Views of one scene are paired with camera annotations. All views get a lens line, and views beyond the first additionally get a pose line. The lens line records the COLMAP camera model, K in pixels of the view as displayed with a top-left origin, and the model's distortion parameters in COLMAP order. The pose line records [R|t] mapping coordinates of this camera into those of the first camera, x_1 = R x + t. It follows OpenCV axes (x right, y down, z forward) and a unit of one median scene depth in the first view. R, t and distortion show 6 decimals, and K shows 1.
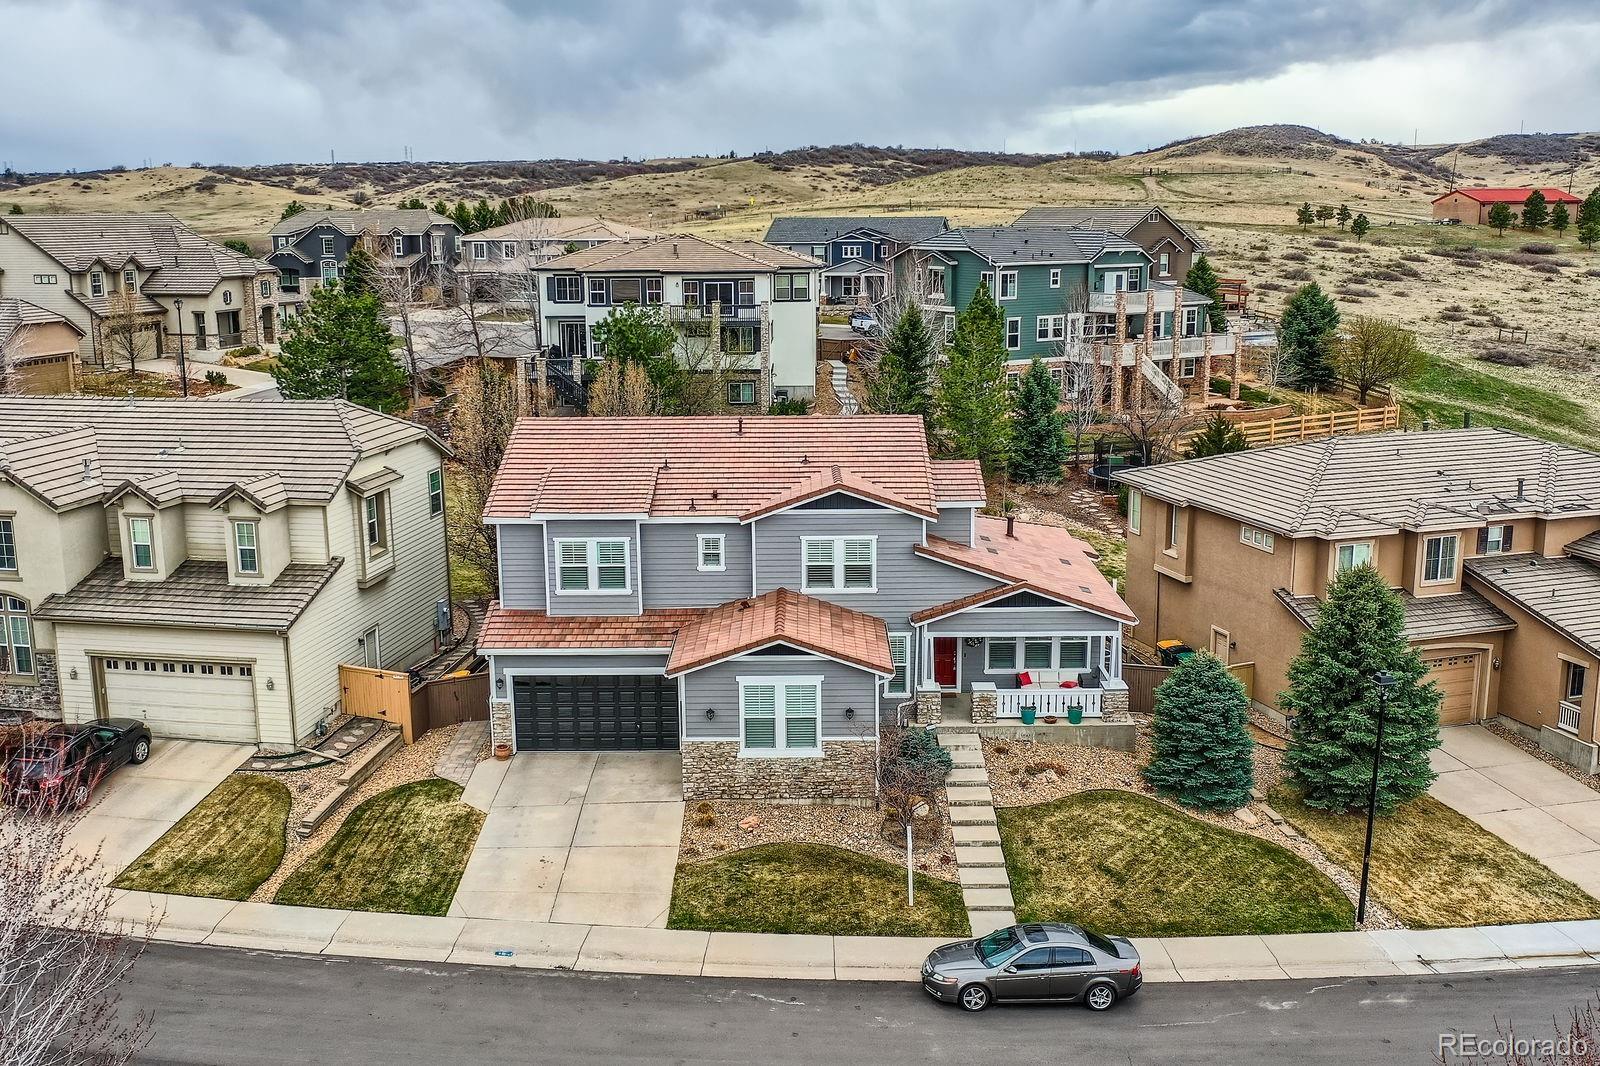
lens RADIAL K [[1515.3, 0, 813.4], [0, 1515.3, 526.6], [0, 0, 1]] dist [0.000866, 0.003803]
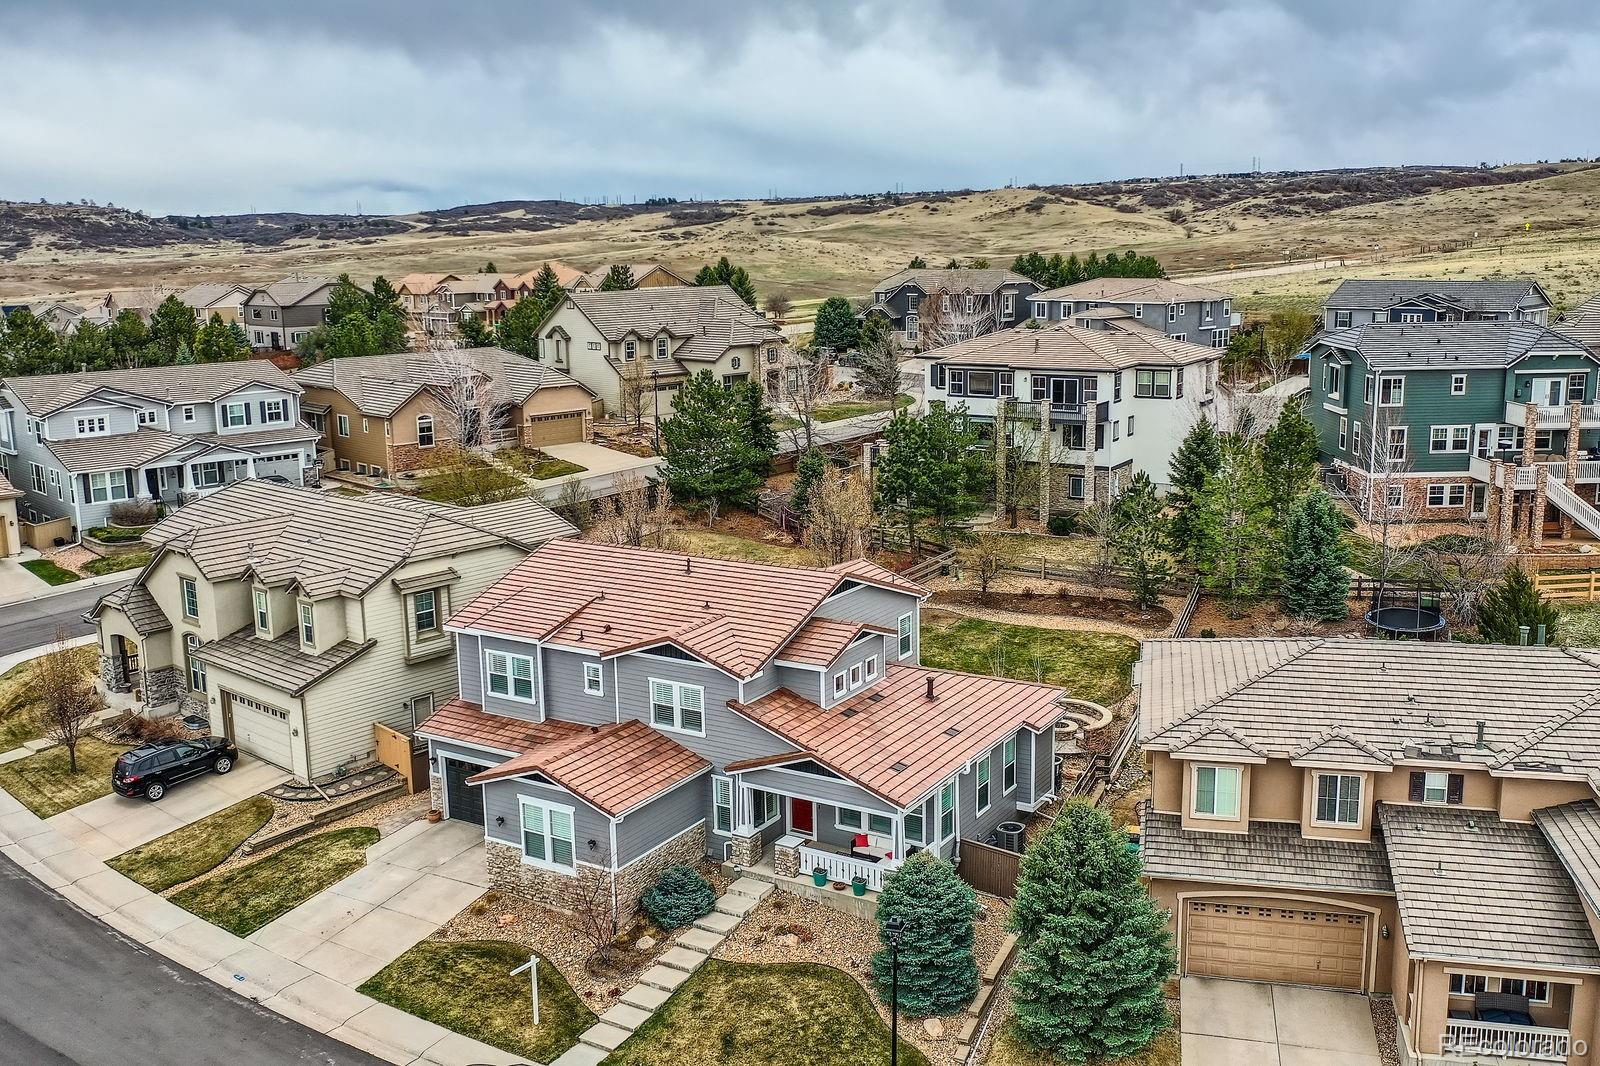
lens RADIAL K [[1515.3, 0, 813.4], [0, 1515.3, 526.6], [0, 0, 1]] dist [0.000866, 0.003803]
pose [[0.850191, 0.094126, -0.517992, 0.673597], [-0.095606, 0.995132, 0.023907, -0.144620], [0.517720, 0.029198, 0.855051, 0.098864]]
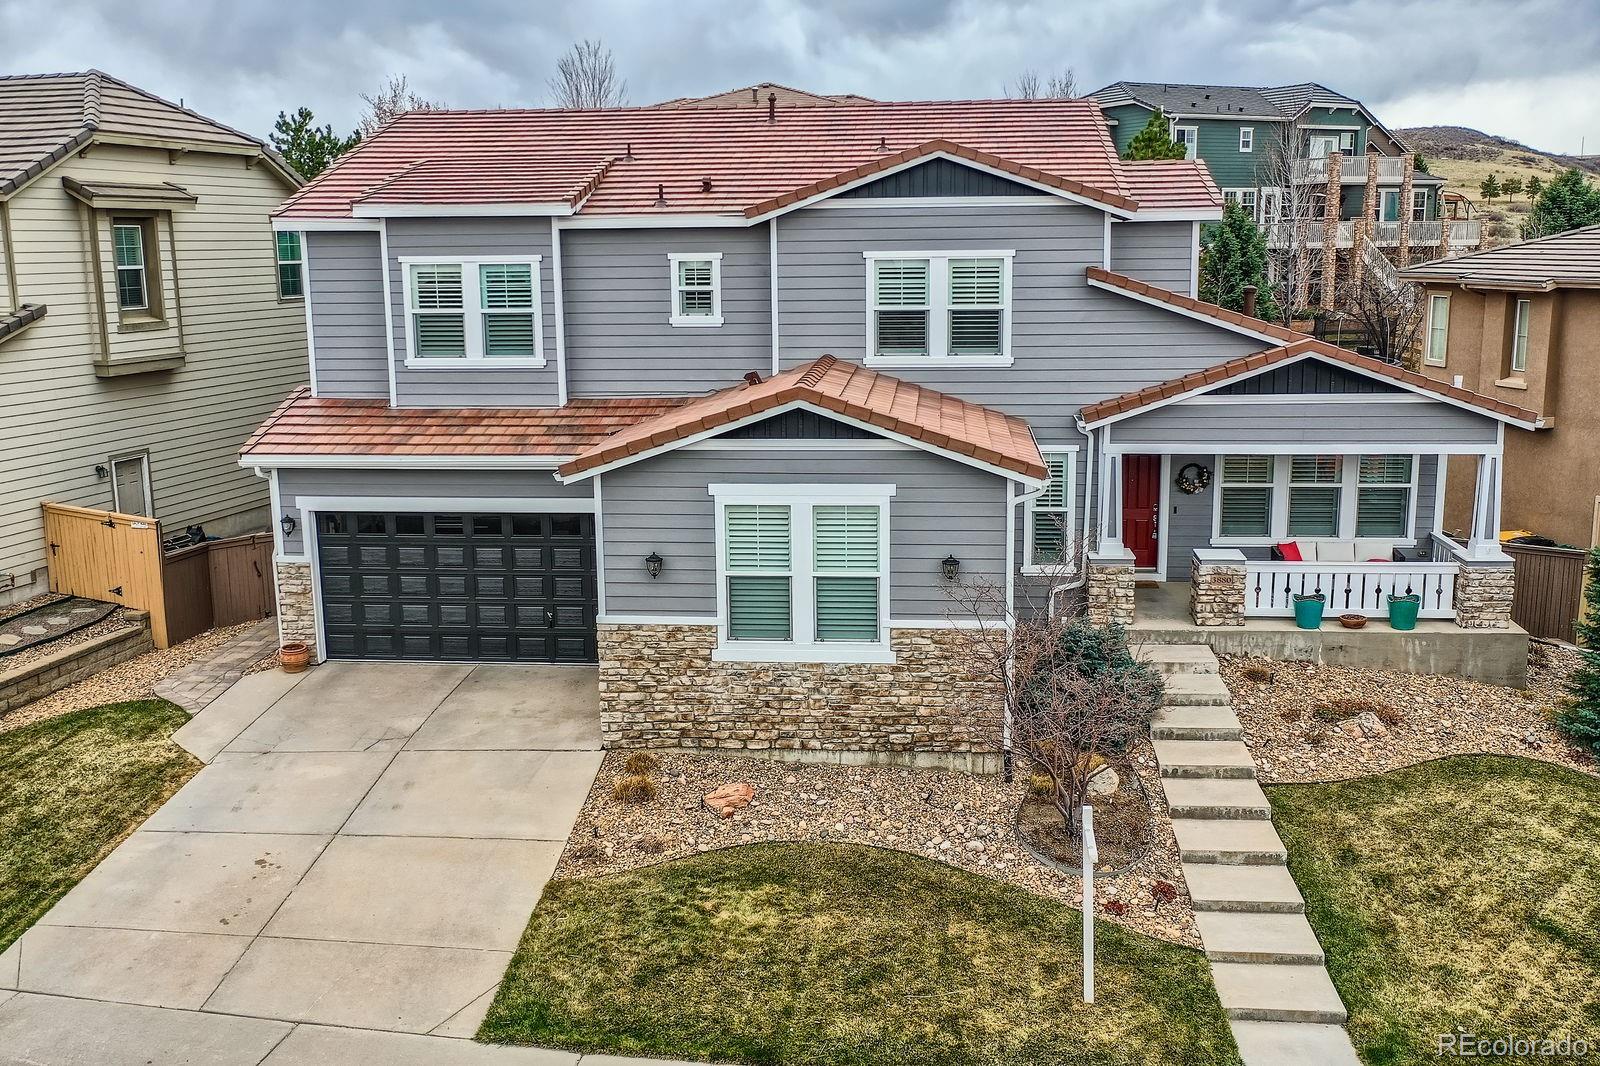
lens RADIAL K [[1486.9, 0, 806.7], [0, 1486.9, 528.4], [0, 0, 1]] dist [-0.011001, 0.011738]
pose [[0.995508, 0.012307, -0.093871, 0.020945], [-0.013861, 0.999777, -0.015917, 0.109596], [0.093655, 0.017147, 0.995457, 0.499789]]
